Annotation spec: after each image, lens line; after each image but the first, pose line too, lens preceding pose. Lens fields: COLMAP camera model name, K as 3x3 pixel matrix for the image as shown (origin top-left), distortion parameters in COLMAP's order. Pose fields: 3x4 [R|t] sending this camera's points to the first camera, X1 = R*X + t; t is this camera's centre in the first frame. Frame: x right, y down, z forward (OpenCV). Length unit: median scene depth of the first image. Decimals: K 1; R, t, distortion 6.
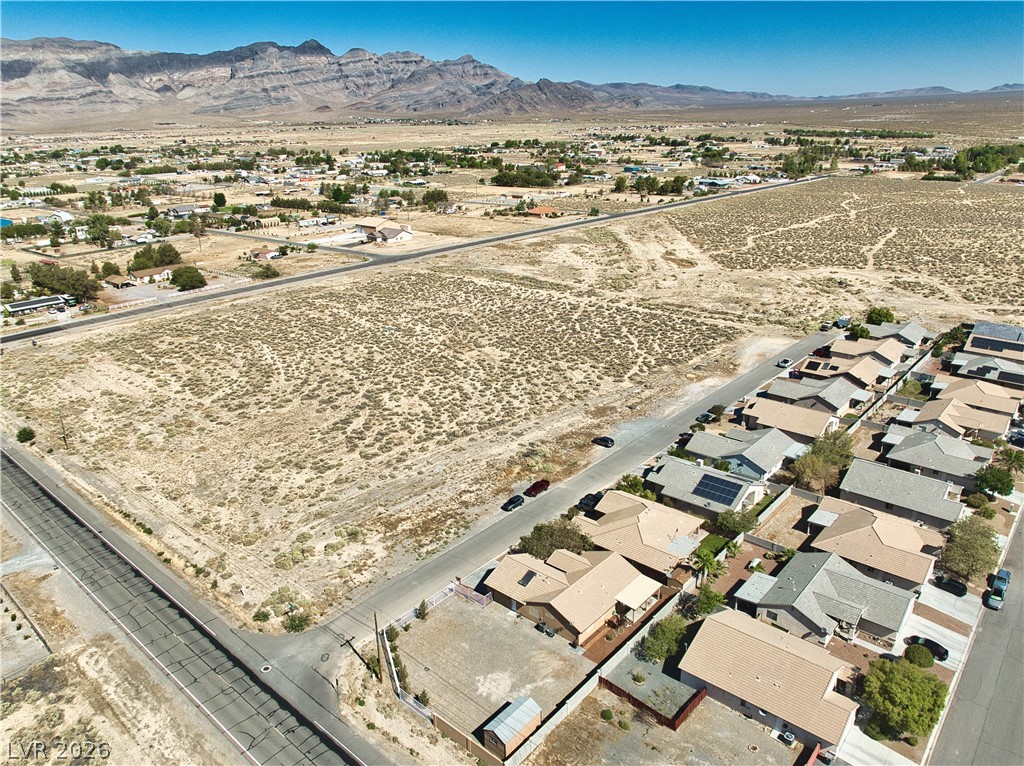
lens RADIAL K [[733.0, 0, 512.8], [0, 733.0, 435.4], [0, 0, 1]] dist [-0.025823, -0.009998]
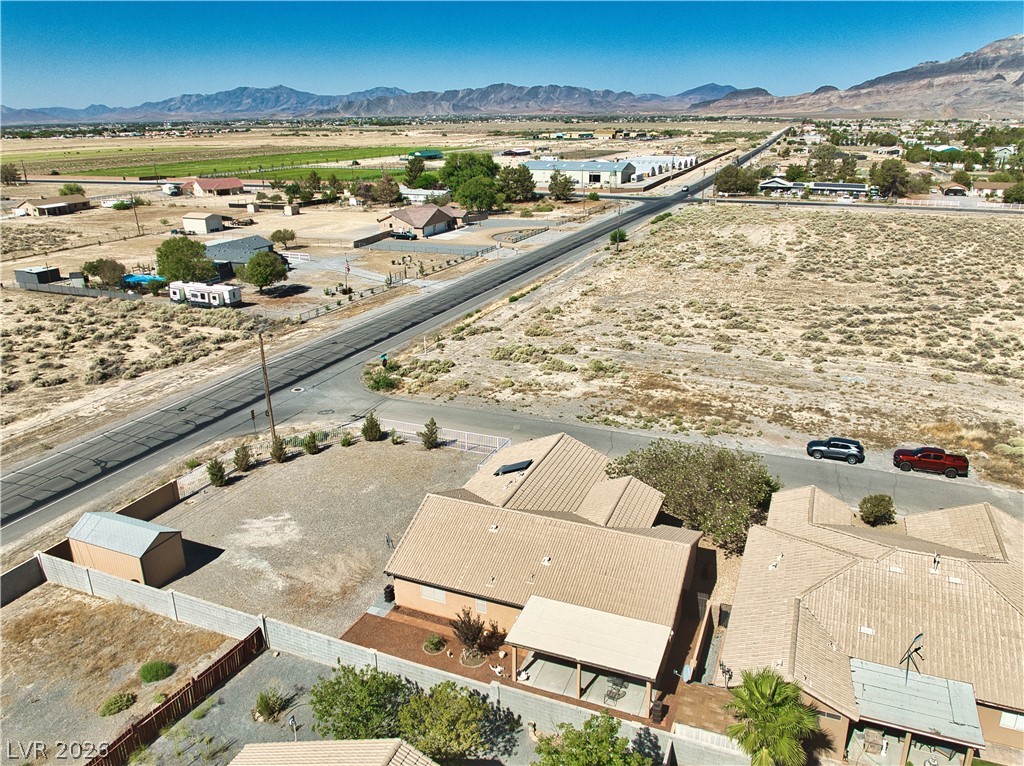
lens RADIAL K [[736.2, 0, 515.6], [0, 736.2, 435.2], [0, 0, 1]] dist [-0.034099, -0.004306]
pose [[0.312822, 0.388060, -0.866921, 0.073571], [-0.379384, 0.887807, 0.260511, 0.009072], [0.870753, 0.247402, 0.424950, 0.137656]]
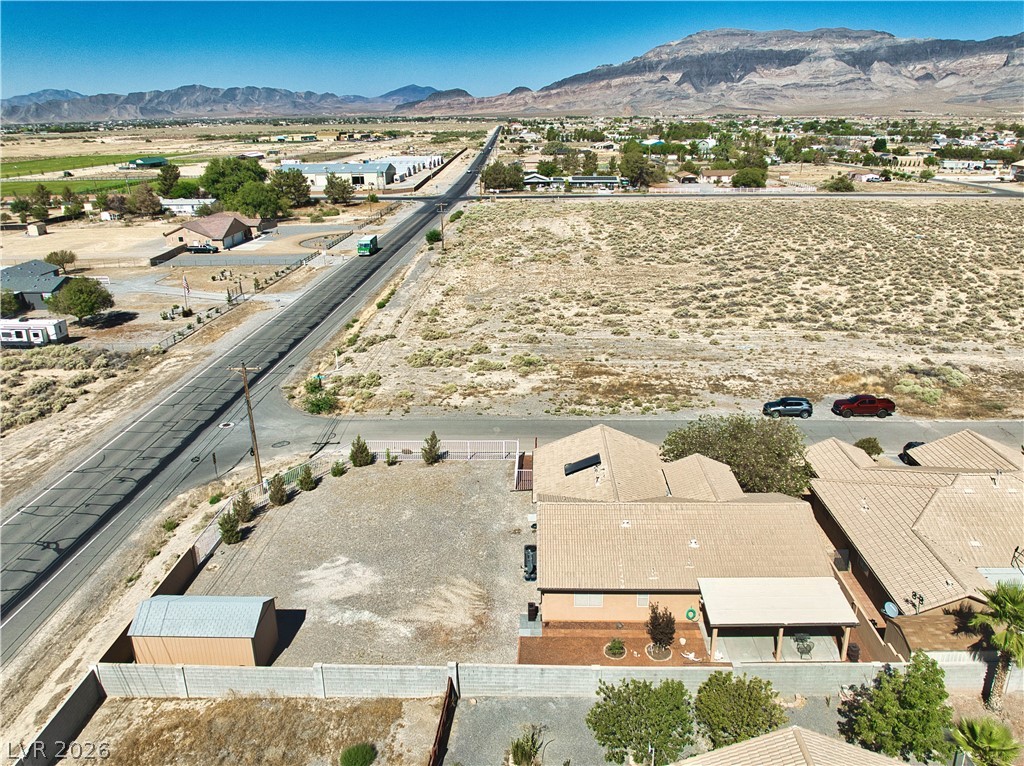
lens RADIAL K [[737.2, 0, 514.8], [0, 737.2, 430.8], [0, 0, 1]] dist [-0.029540, -0.007195]
pose [[0.630756, 0.312608, -0.710227, 0.056123], [-0.311815, 0.940226, 0.136918, 0.021423], [0.710576, 0.135097, 0.690529, 0.110399]]
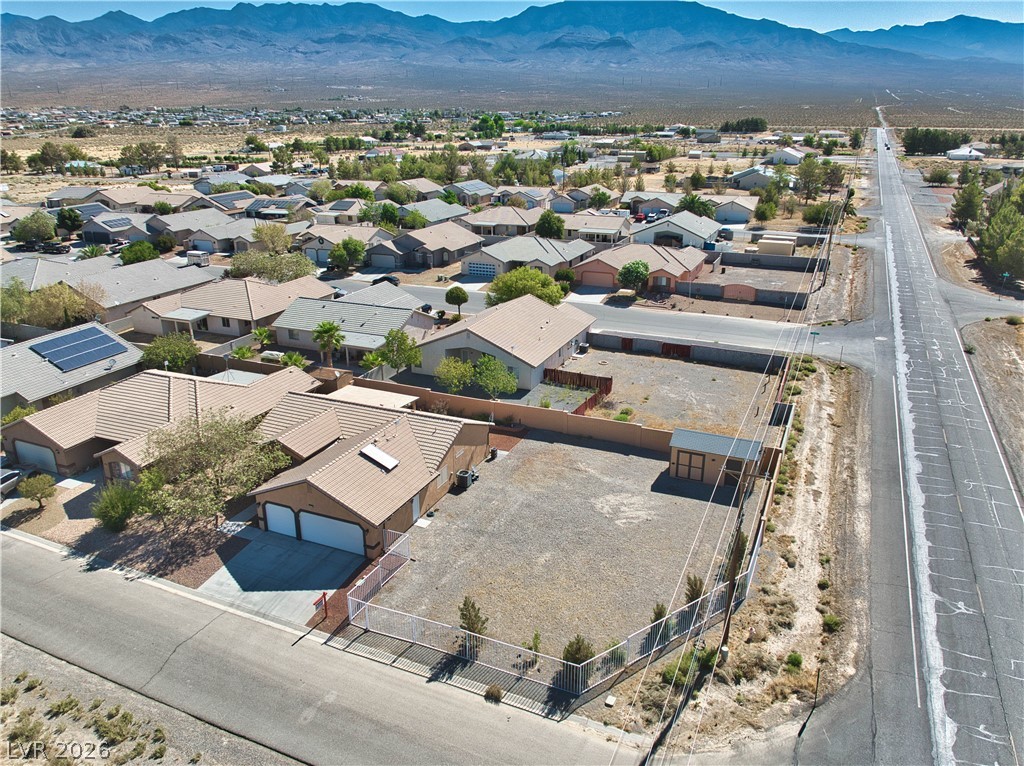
lens RADIAL K [[733.0, 0, 512.8], [0, 733.0, 435.4], [0, 0, 1]] dist [-0.025823, -0.009998]
pose [[-0.288494, -0.377090, 0.880099, -0.071867], [0.394729, 0.790596, 0.468131, -0.000373], [-0.872330, 0.482454, -0.079234, 0.165455]]
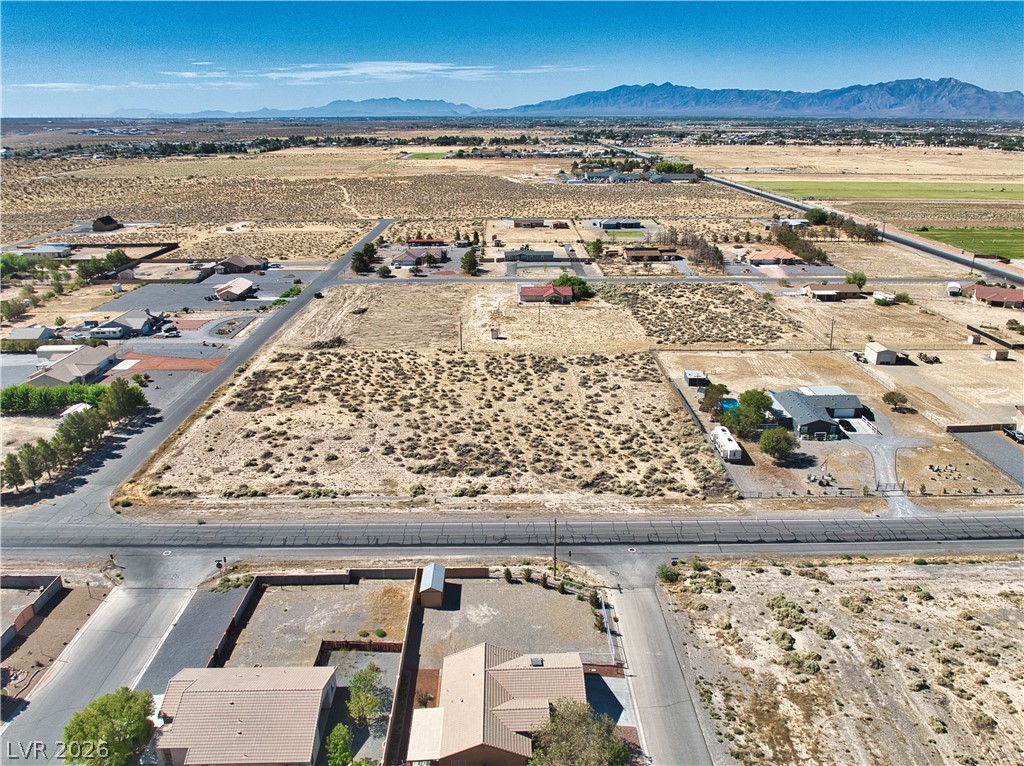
lens RADIAL K [[737.2, 0, 514.8], [0, 737.2, 430.8], [0, 0, 1]] dist [-0.029540, -0.007195]
pose [[-0.742997, 0.278140, -0.608764, 0.085149], [-0.258228, 0.720007, 0.644134, -0.095486], [0.617473, 0.635790, -0.463140, 0.209894]]
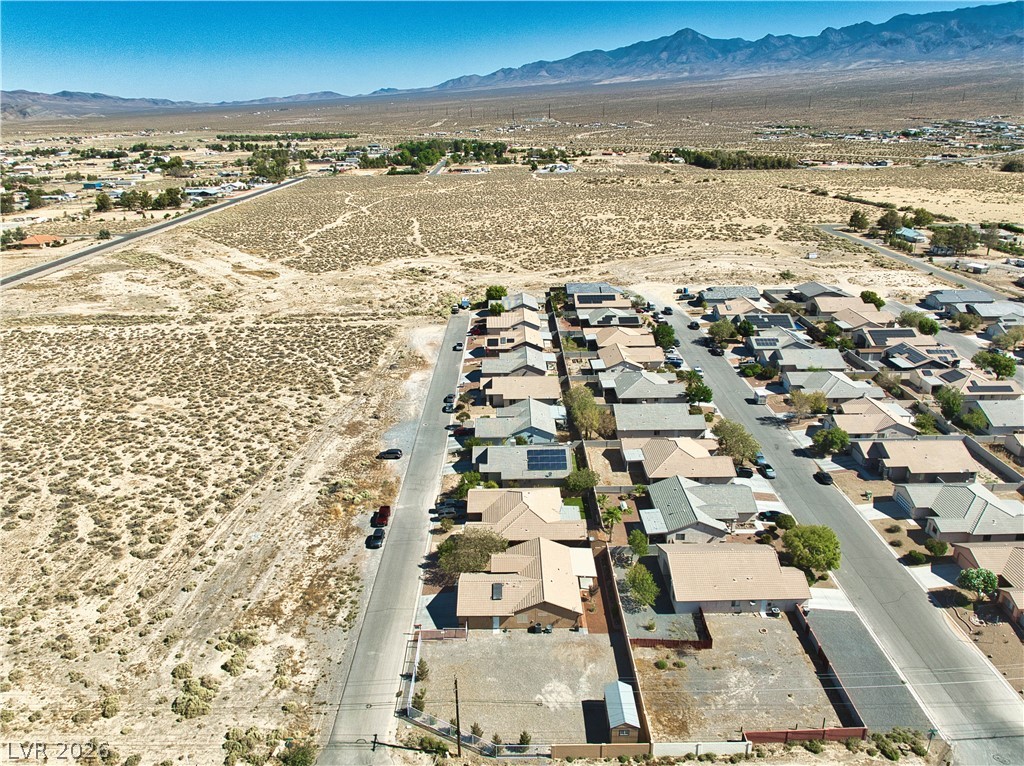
lens RADIAL K [[737.2, 0, 514.8], [0, 737.2, 430.8], [0, 0, 1]] dist [-0.029540, -0.007195]
pose [[0.754053, -0.259082, 0.603556, -0.086388], [0.267568, 0.960380, 0.077965, -0.013959], [-0.599843, 0.102703, 0.793499, 0.032242]]
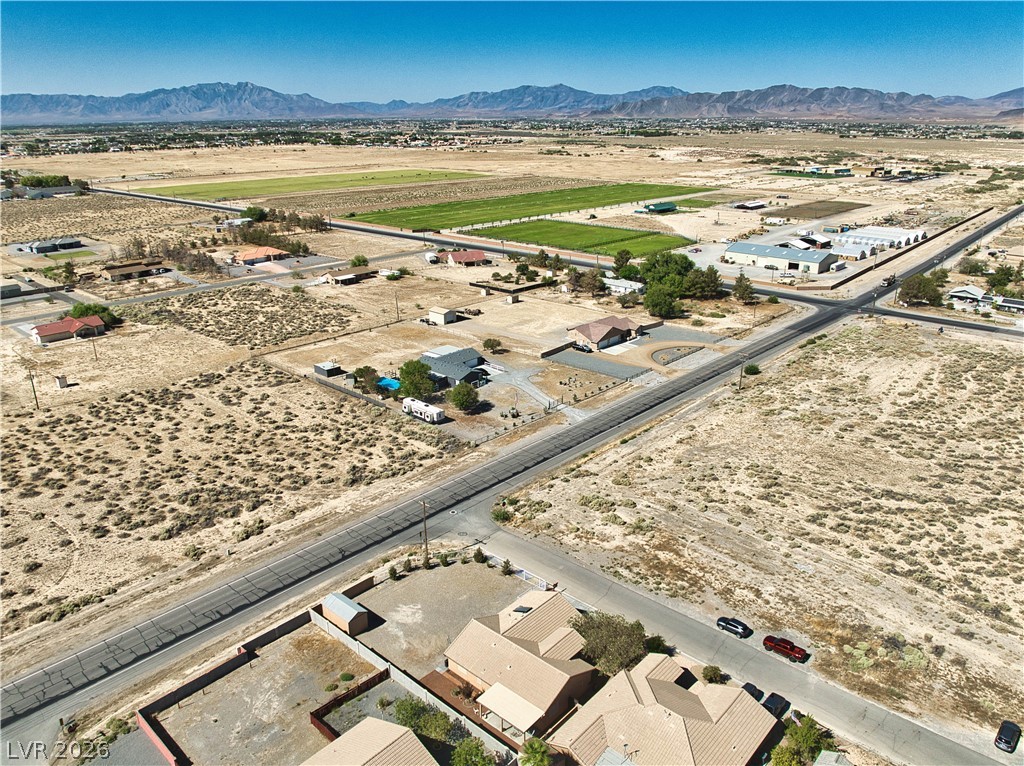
lens RADIAL K [[724.7, 0, 517.5], [0, 724.7, 452.9], [0, 0, 1]] dist [-0.009645, -0.033783]
pose [[-0.019185, 0.432962, -0.901208, 0.133292], [-0.401603, 0.822124, 0.403518, -0.059156], [0.915613, 0.369669, 0.158106, 0.133969]]
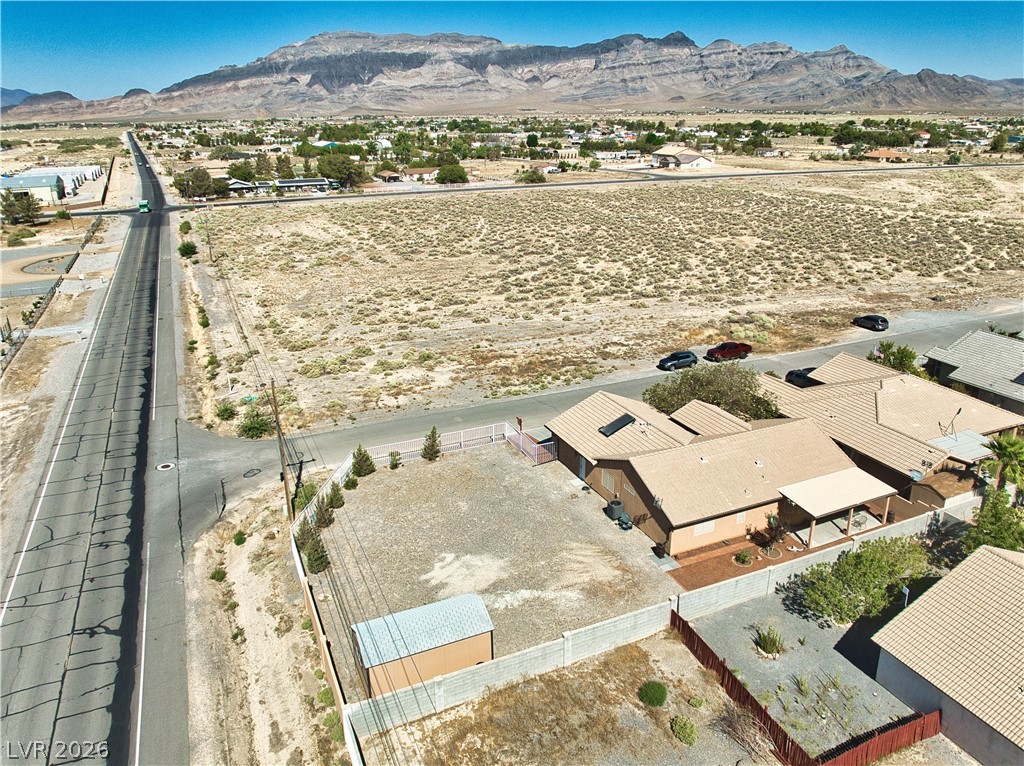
lens RADIAL K [[736.2, 0, 515.6], [0, 736.2, 435.2], [0, 0, 1]] dist [-0.034099, -0.004306]
pose [[0.906782, 0.174120, -0.383965, 0.027481], [-0.172705, 0.984223, 0.038459, 0.033852], [0.384604, 0.031439, 0.922546, 0.083599]]
